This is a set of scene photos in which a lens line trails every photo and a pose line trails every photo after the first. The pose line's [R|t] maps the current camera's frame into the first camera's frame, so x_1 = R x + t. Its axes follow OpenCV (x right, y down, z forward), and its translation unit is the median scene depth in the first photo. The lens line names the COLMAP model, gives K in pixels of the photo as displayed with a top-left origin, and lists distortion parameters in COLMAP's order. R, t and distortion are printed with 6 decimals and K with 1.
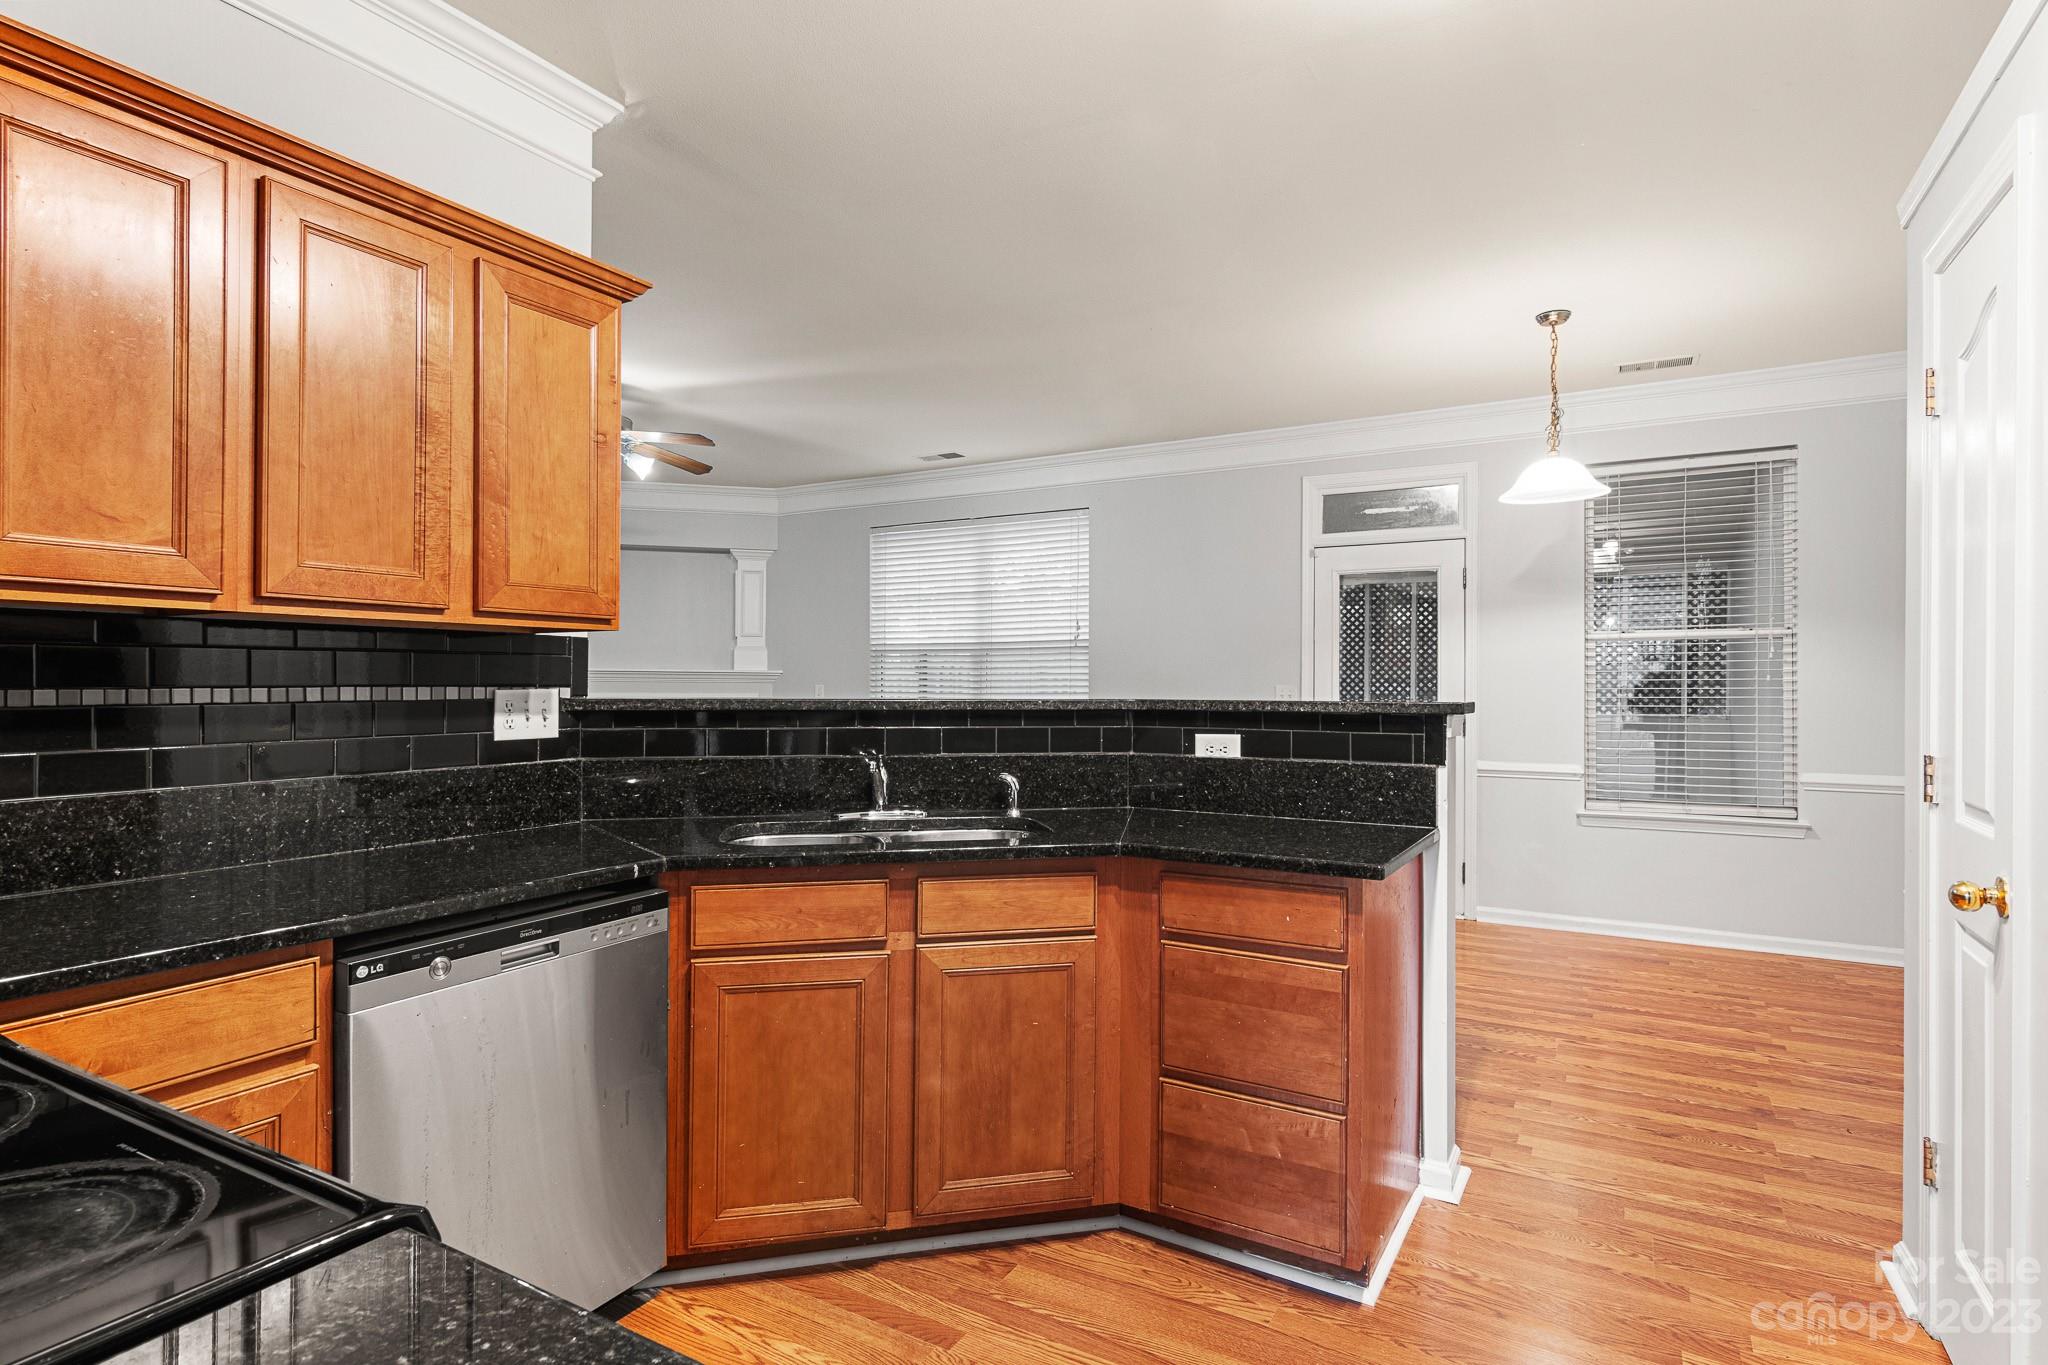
lens RADIAL K [[1064.4, 0, 1022.3], [0, 1064.4, 688.0], [0, 0, 1]] dist [-0.004458, 0.002121]
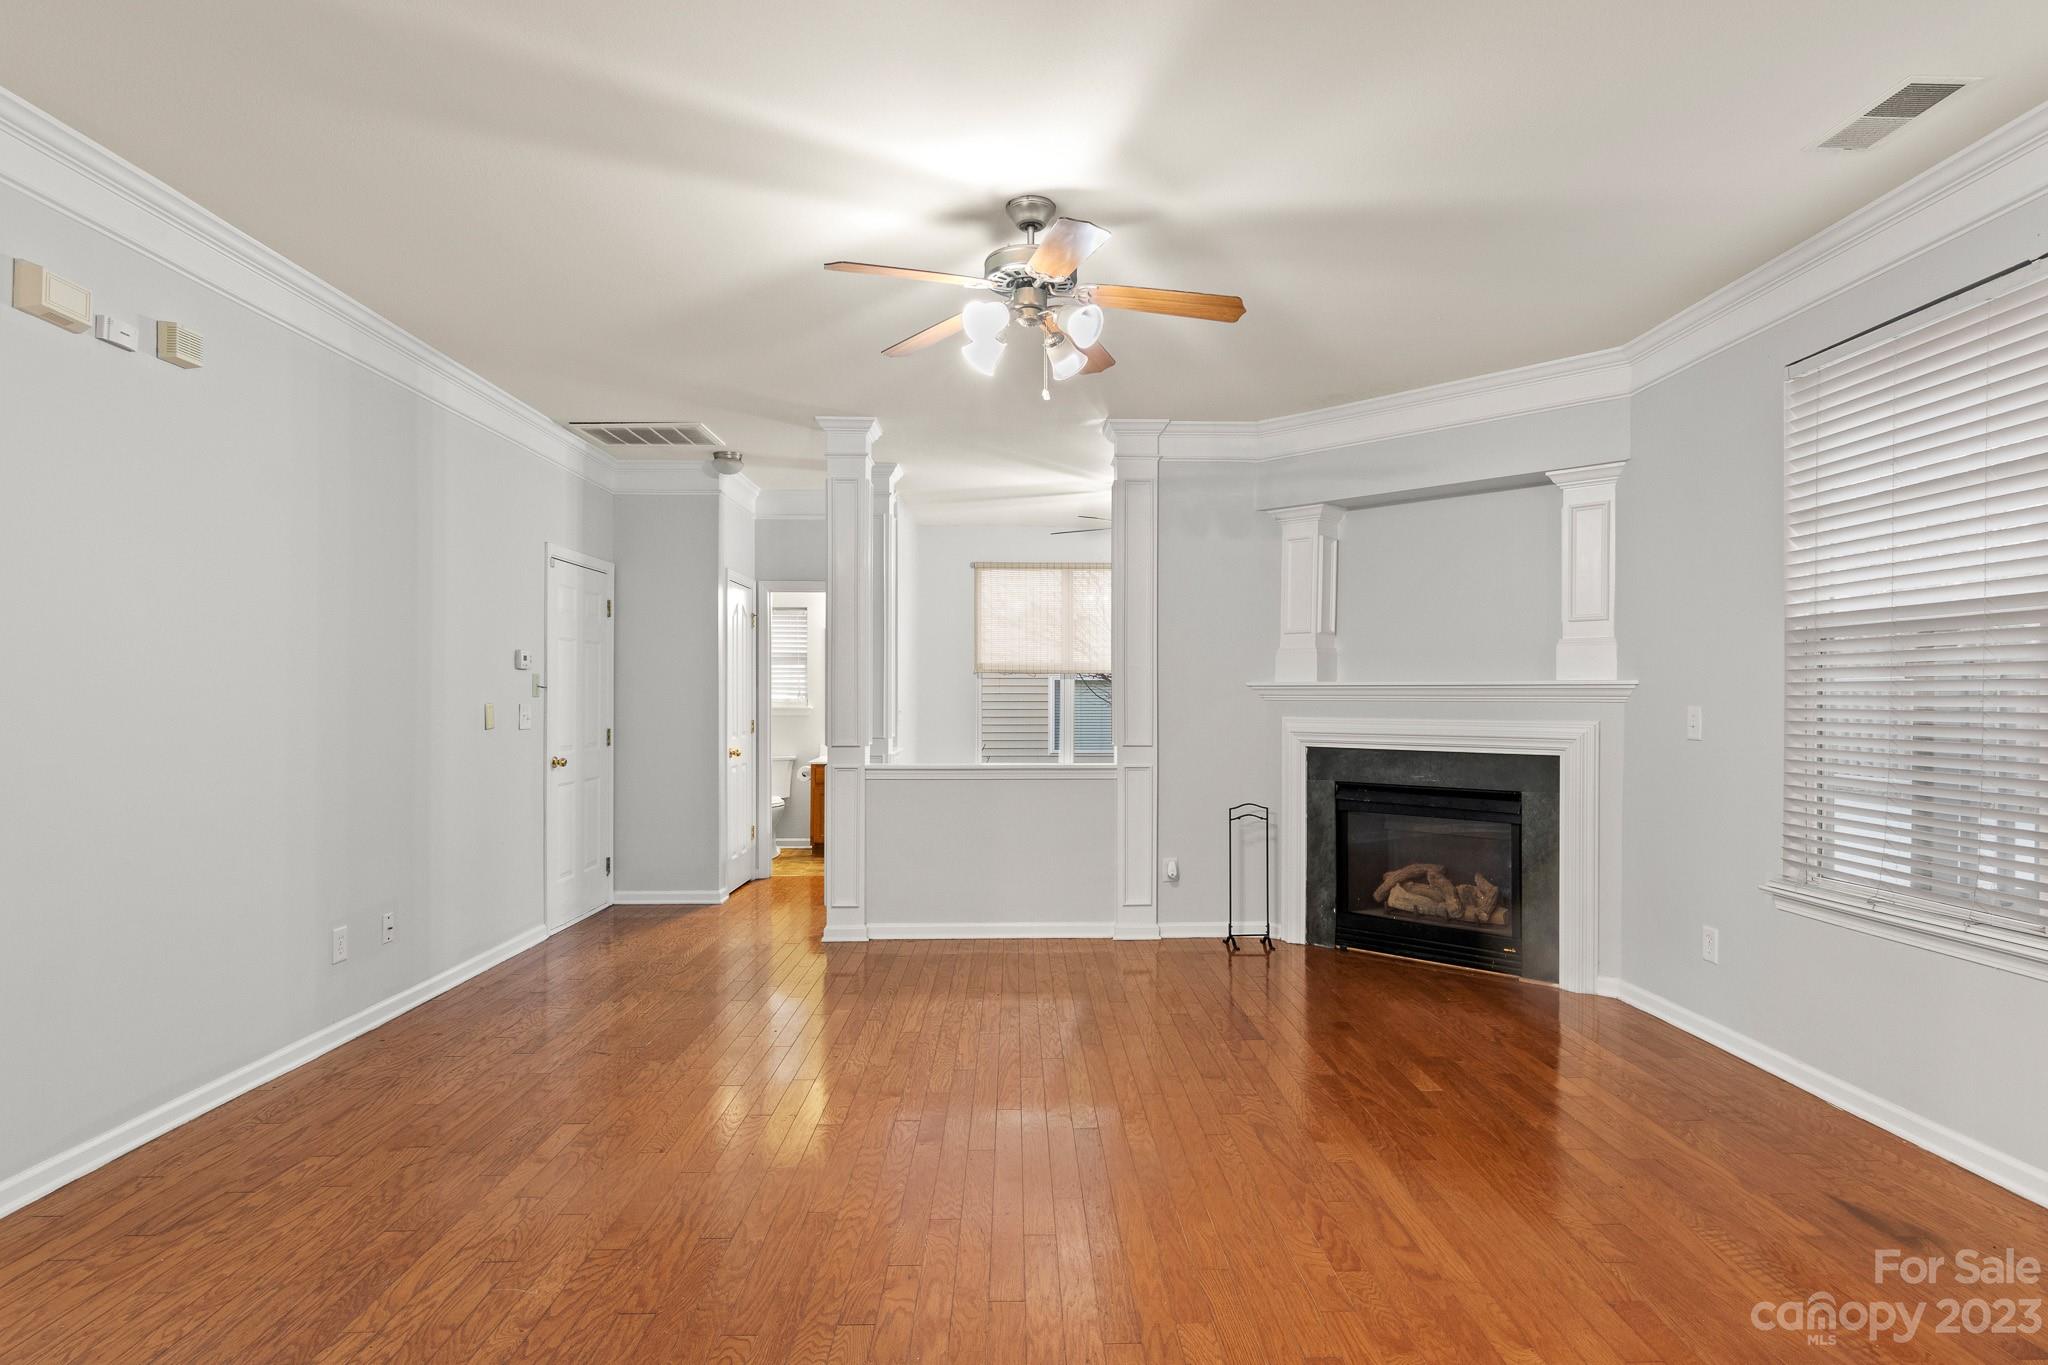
lens RADIAL K [[1064.4, 0, 1035.0], [0, 1064.4, 701.4], [0, 0, 1]] dist [-0.004458, 0.002121]
pose [[0.521541, -0.002818, -0.853221, 0.175684], [-0.000593, 0.999993, -0.003666, -0.005289], [0.853226, 0.002417, 0.521536, 1.011655]]
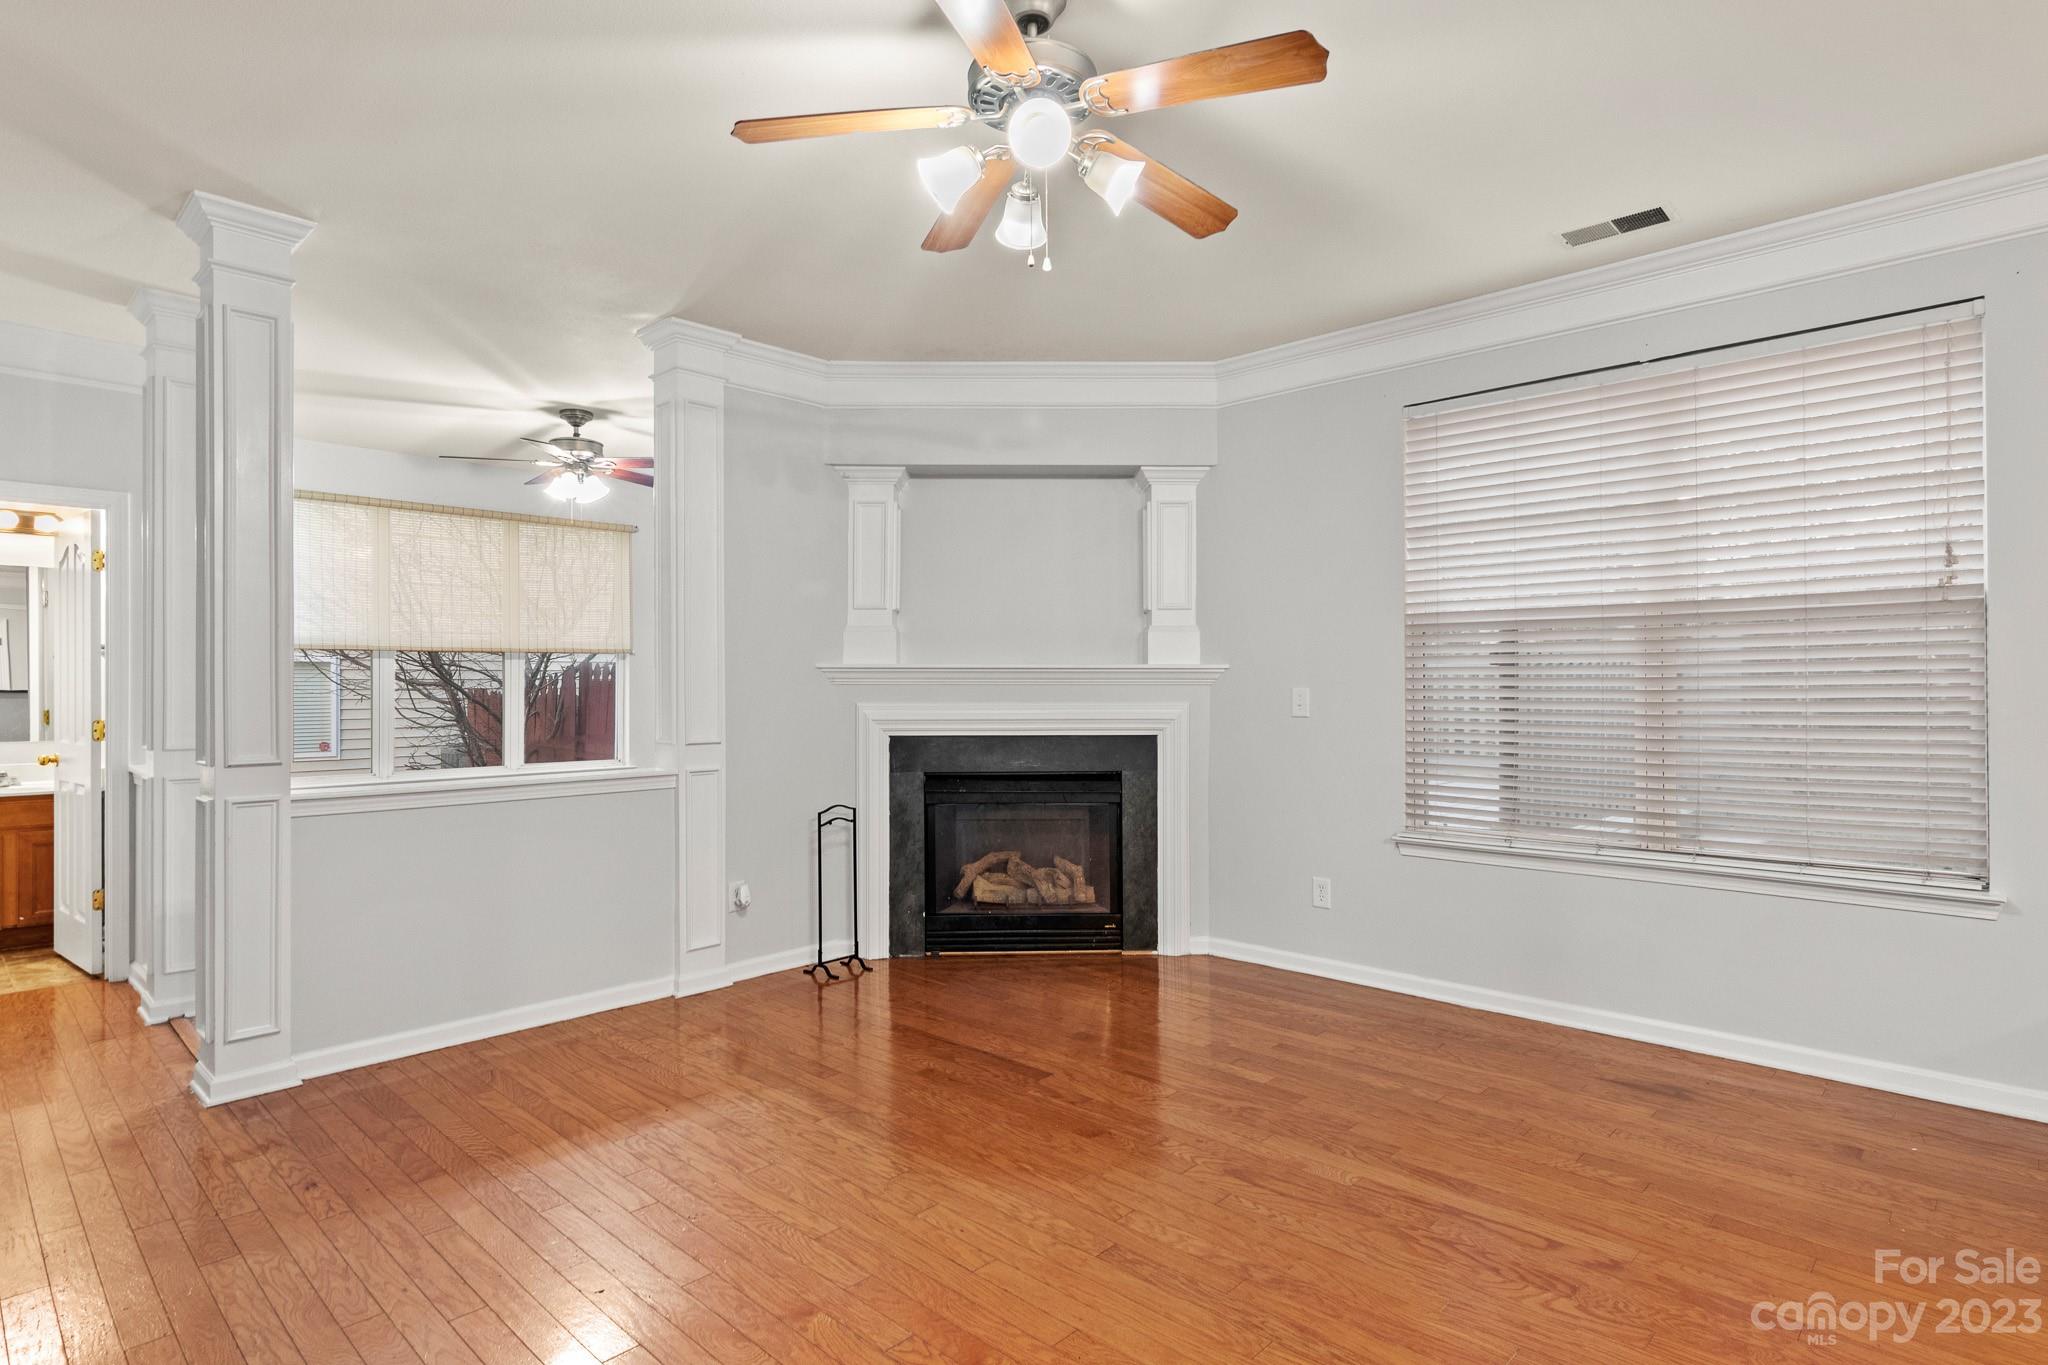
lens RADIAL K [[1064.4, 0, 1021.9], [0, 1064.4, 683.9], [0, 0, 1]] dist [-0.004458, 0.002121]
pose [[0.971629, -0.007621, -0.236386, -0.439499], [0.006657, 0.999966, -0.004875, -0.005116], [0.236415, 0.003163, 0.971647, 0.853426]]
